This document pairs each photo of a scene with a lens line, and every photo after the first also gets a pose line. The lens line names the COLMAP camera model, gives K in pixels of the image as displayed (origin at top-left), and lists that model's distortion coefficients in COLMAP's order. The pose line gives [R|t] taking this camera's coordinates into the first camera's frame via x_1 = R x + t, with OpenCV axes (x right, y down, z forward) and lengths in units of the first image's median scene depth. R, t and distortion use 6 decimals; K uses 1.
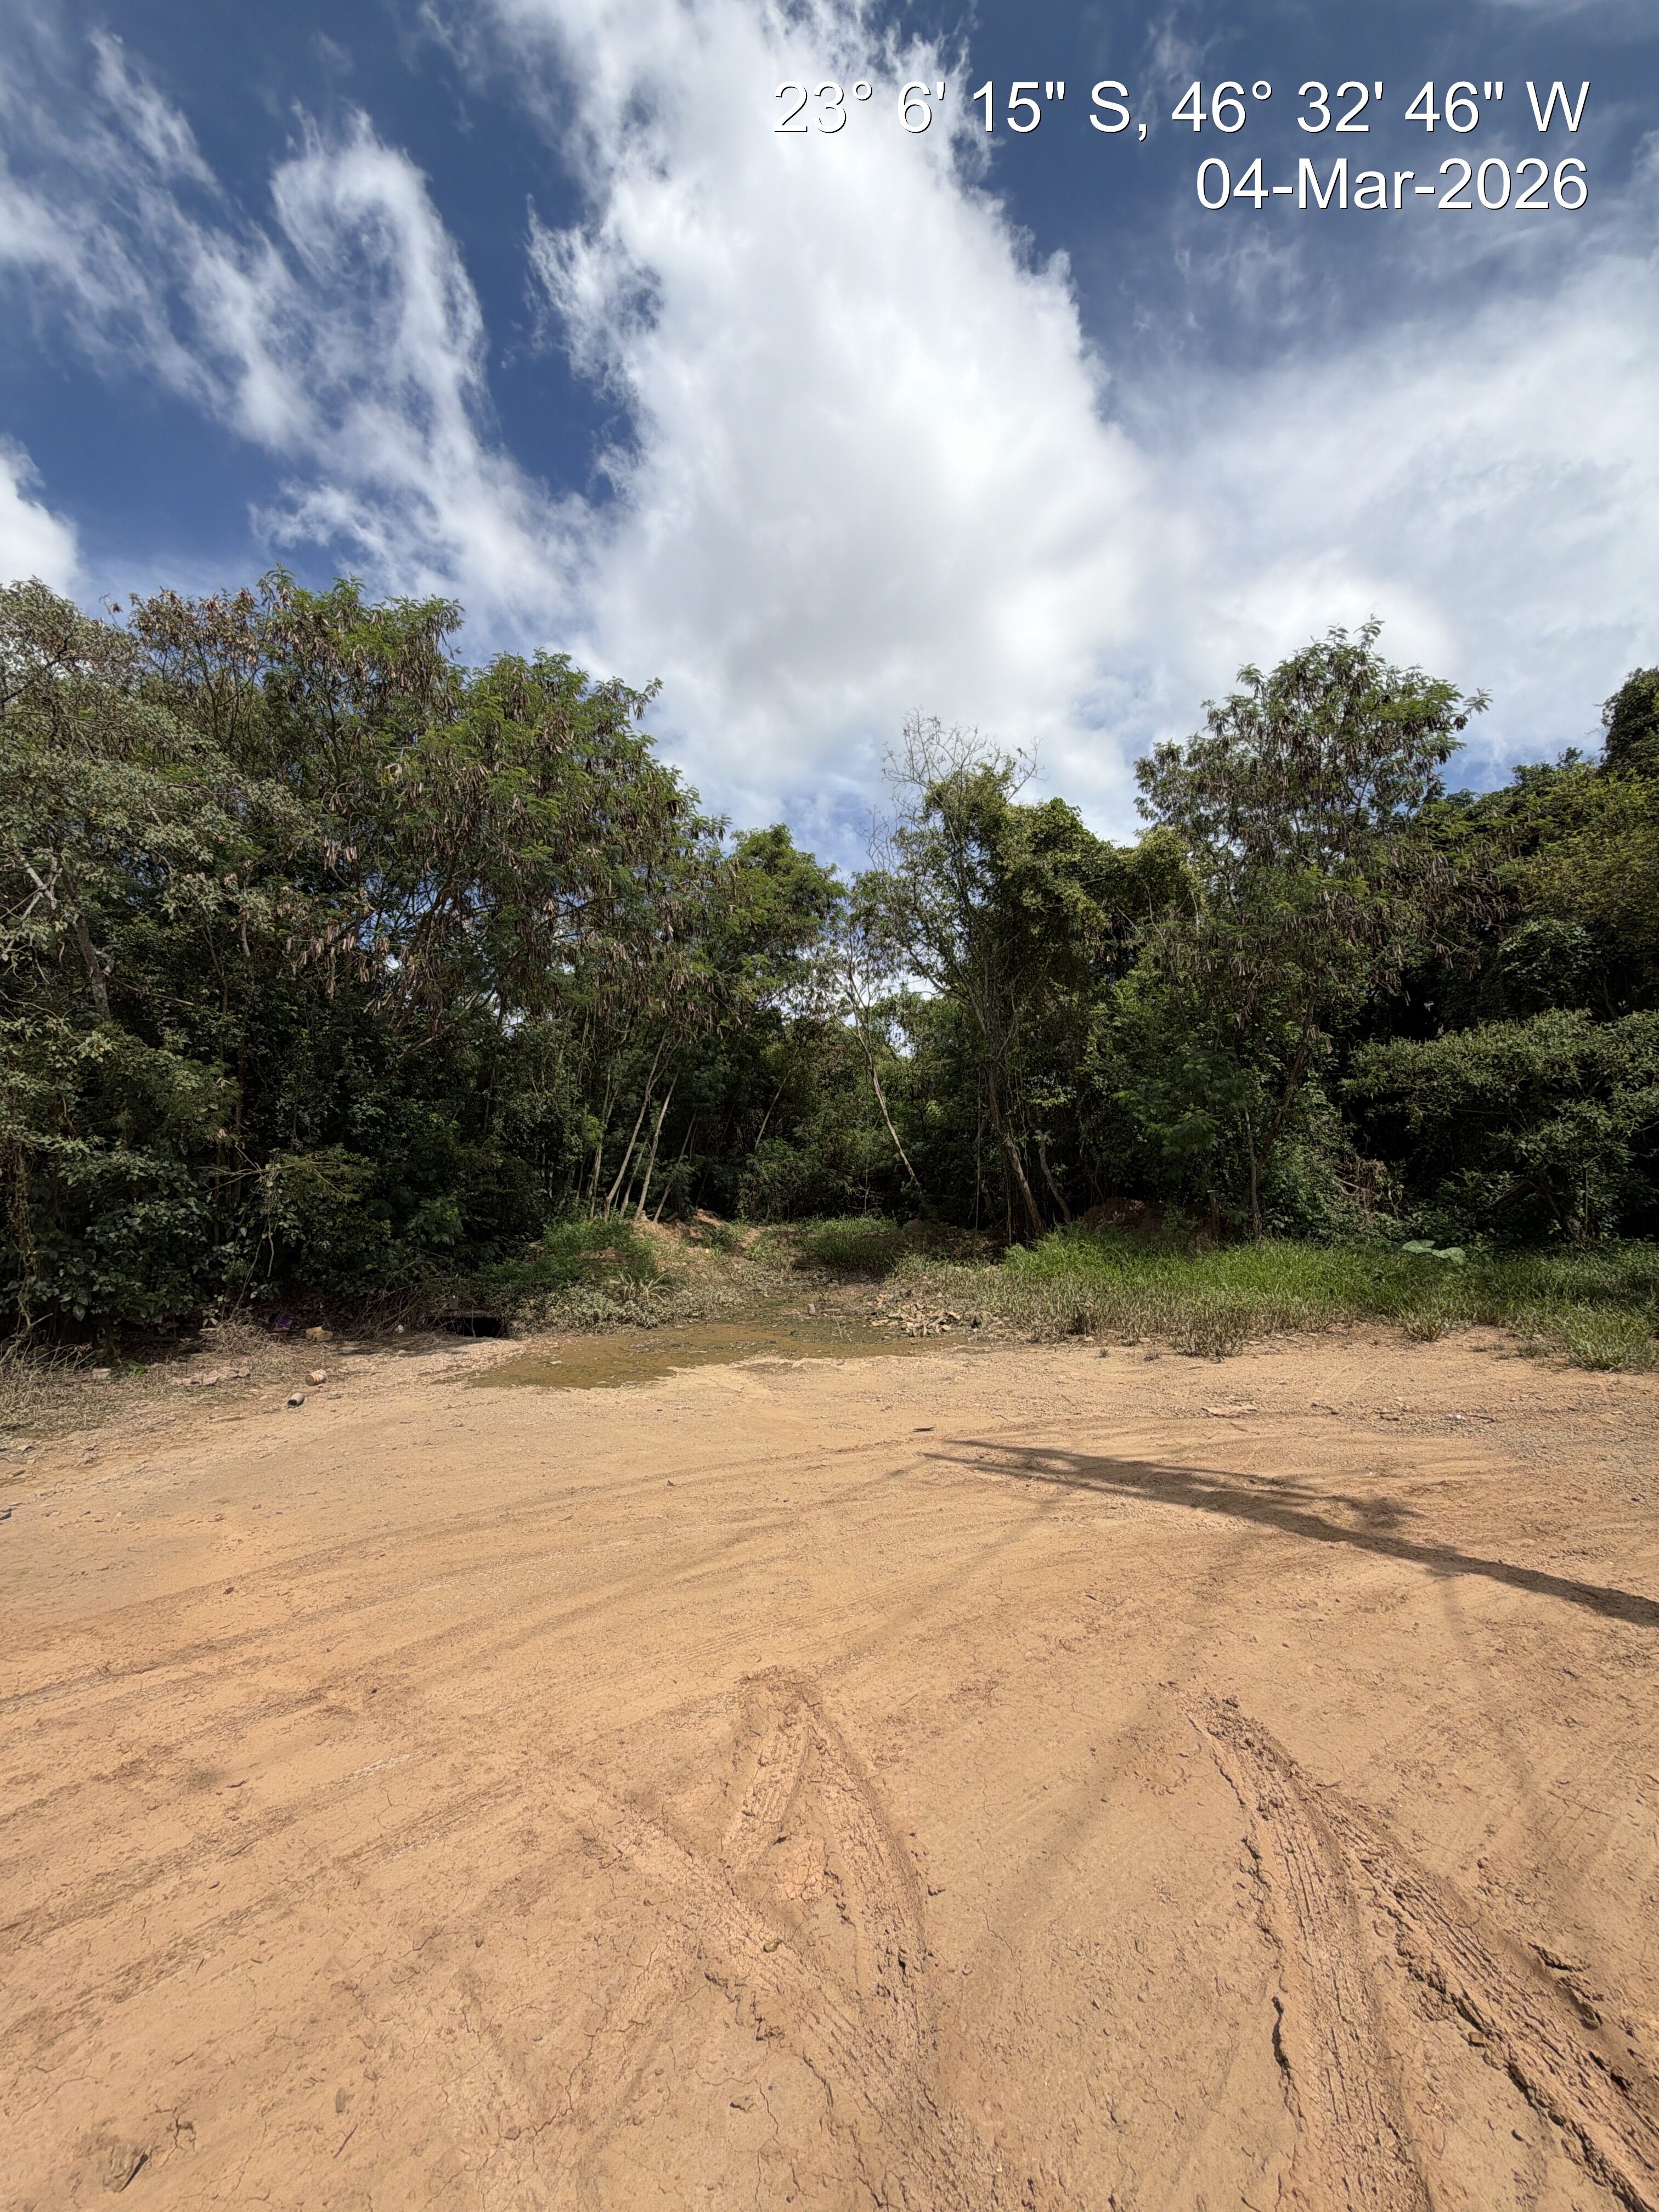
lens RADIAL K [[872.2, 0, 828.8], [0, 872.2, 1112.9], [0, 0, 1]] dist [-0.011021, 0.000034]
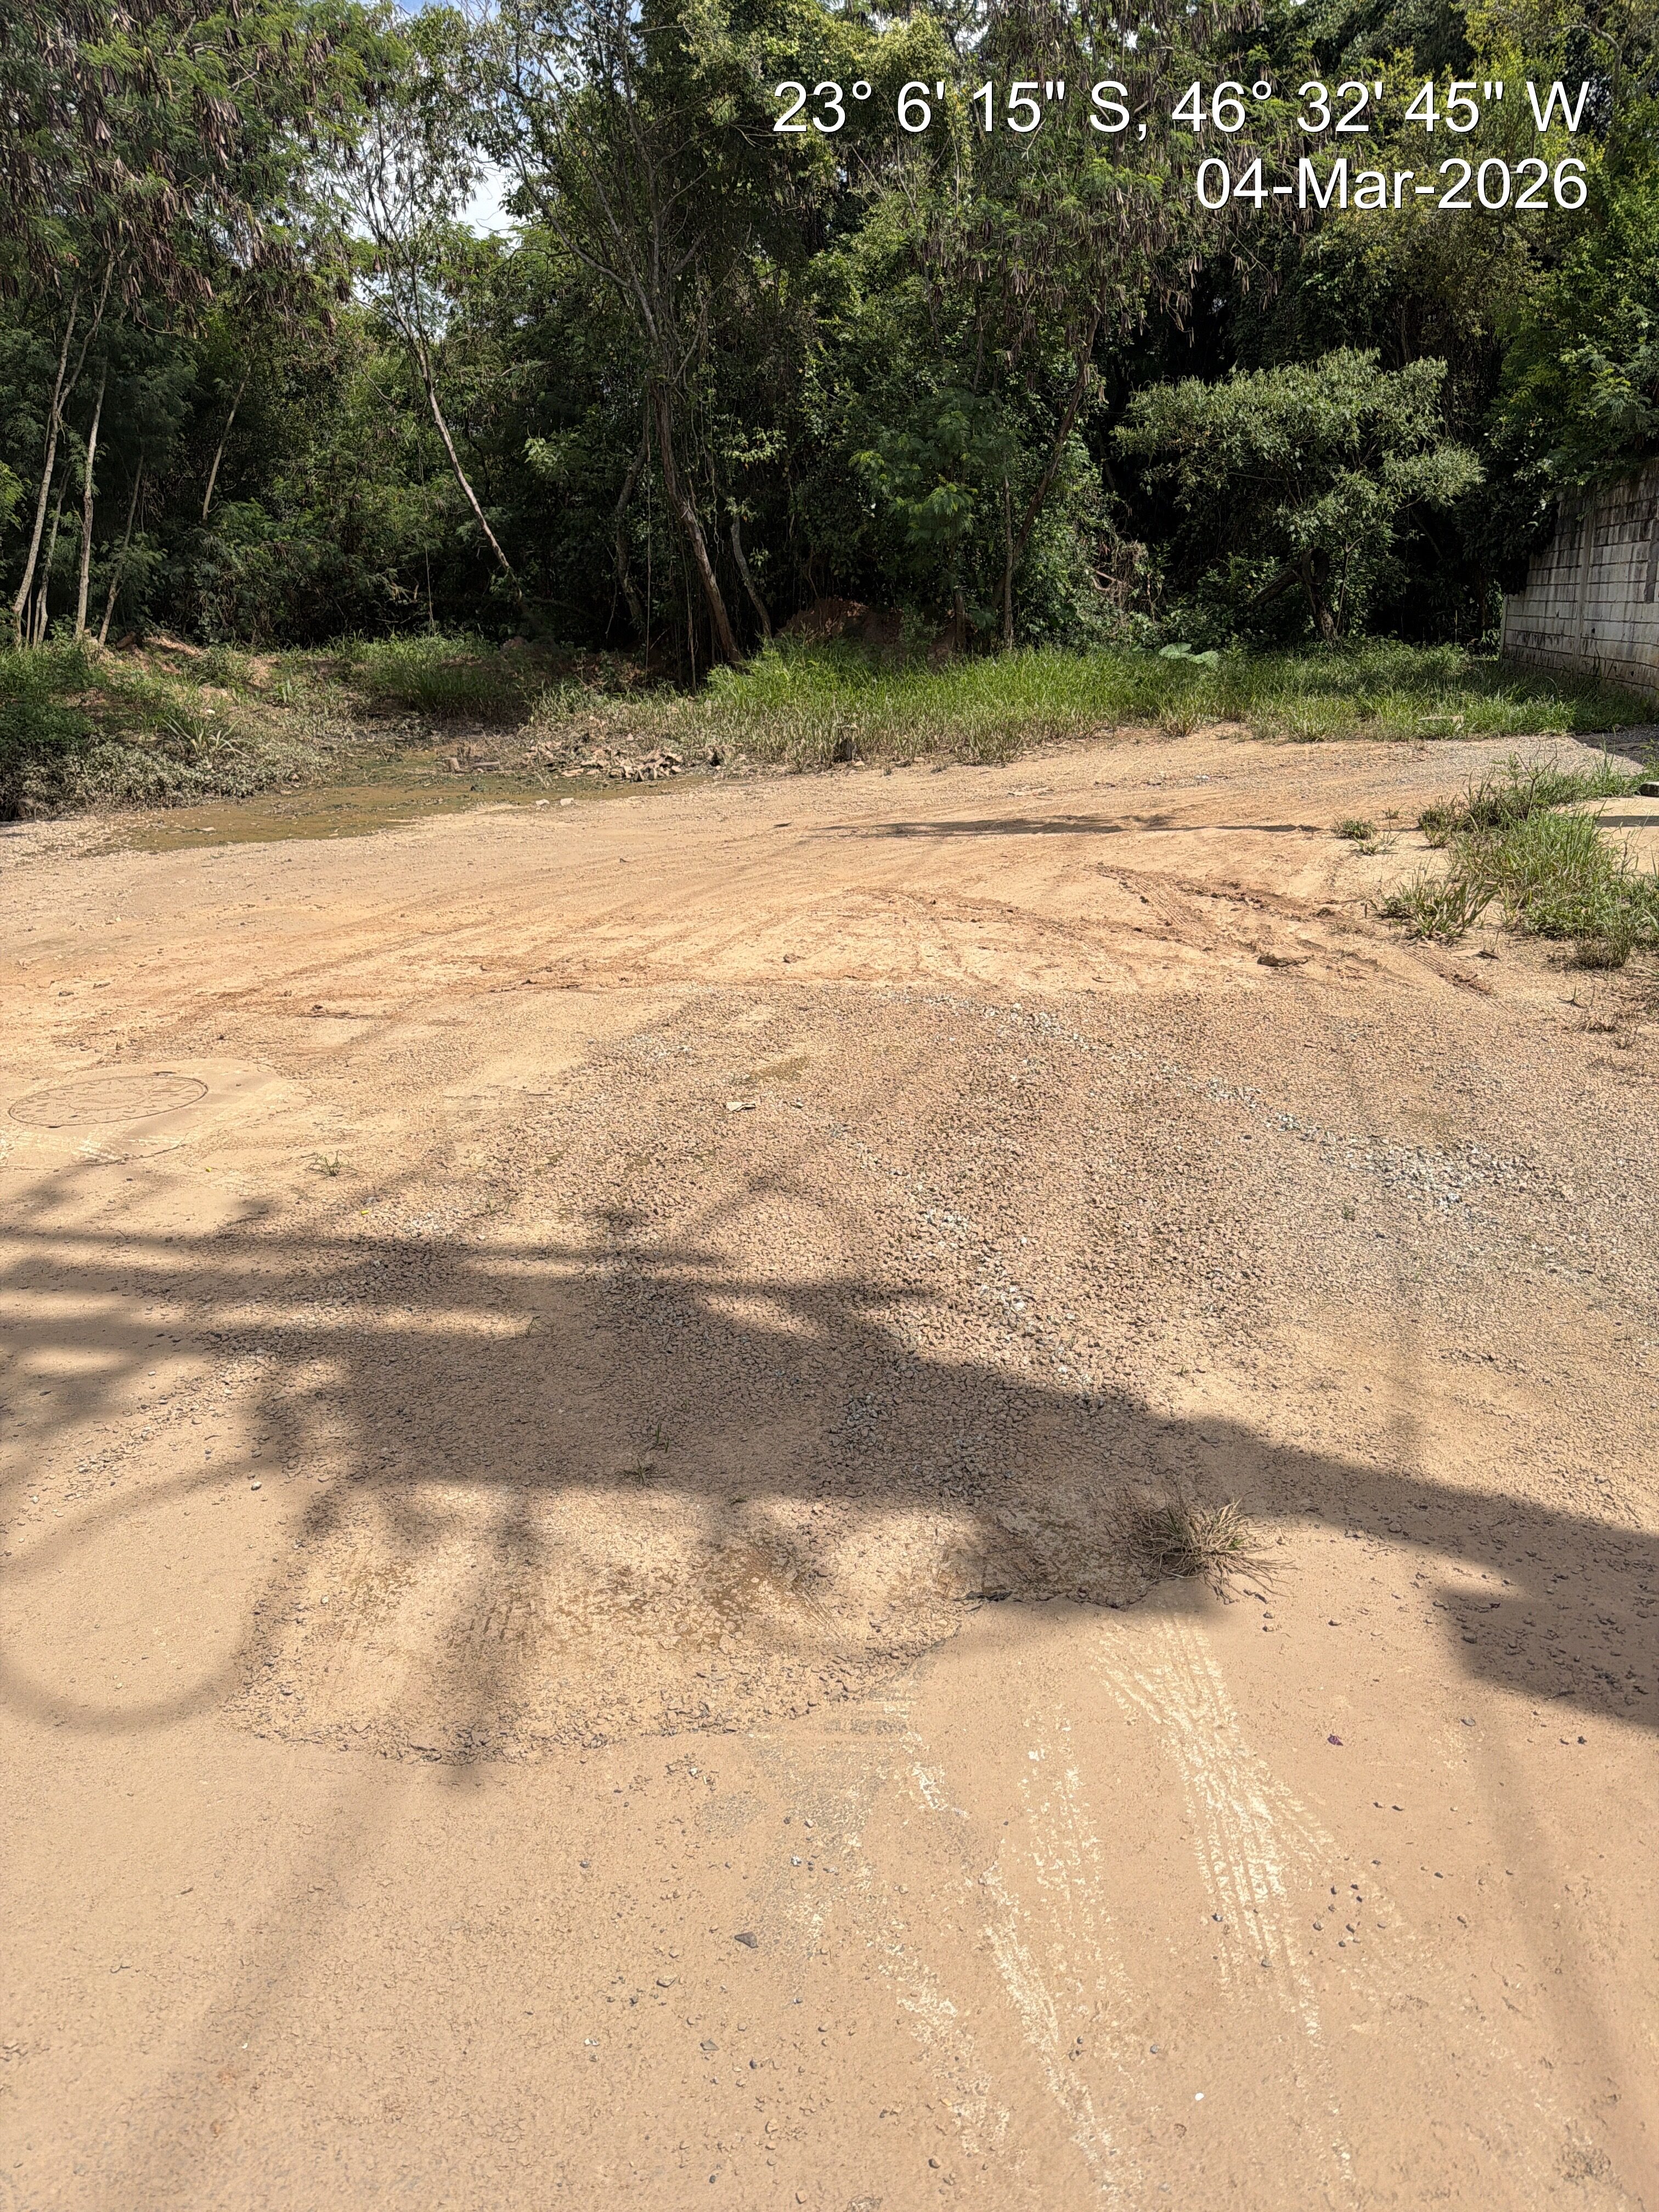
lens RADIAL K [[1526.0, 0, 828.9], [0, 1526.0, 1135.0], [0, 0, 1]] dist [0.086532, -0.141490]
pose [[0.922912, -0.139059, 0.359020, -0.207335], [-0.022038, 0.911886, 0.409852, -0.023154], [-0.384379, -0.386169, 0.838526, -0.275584]]
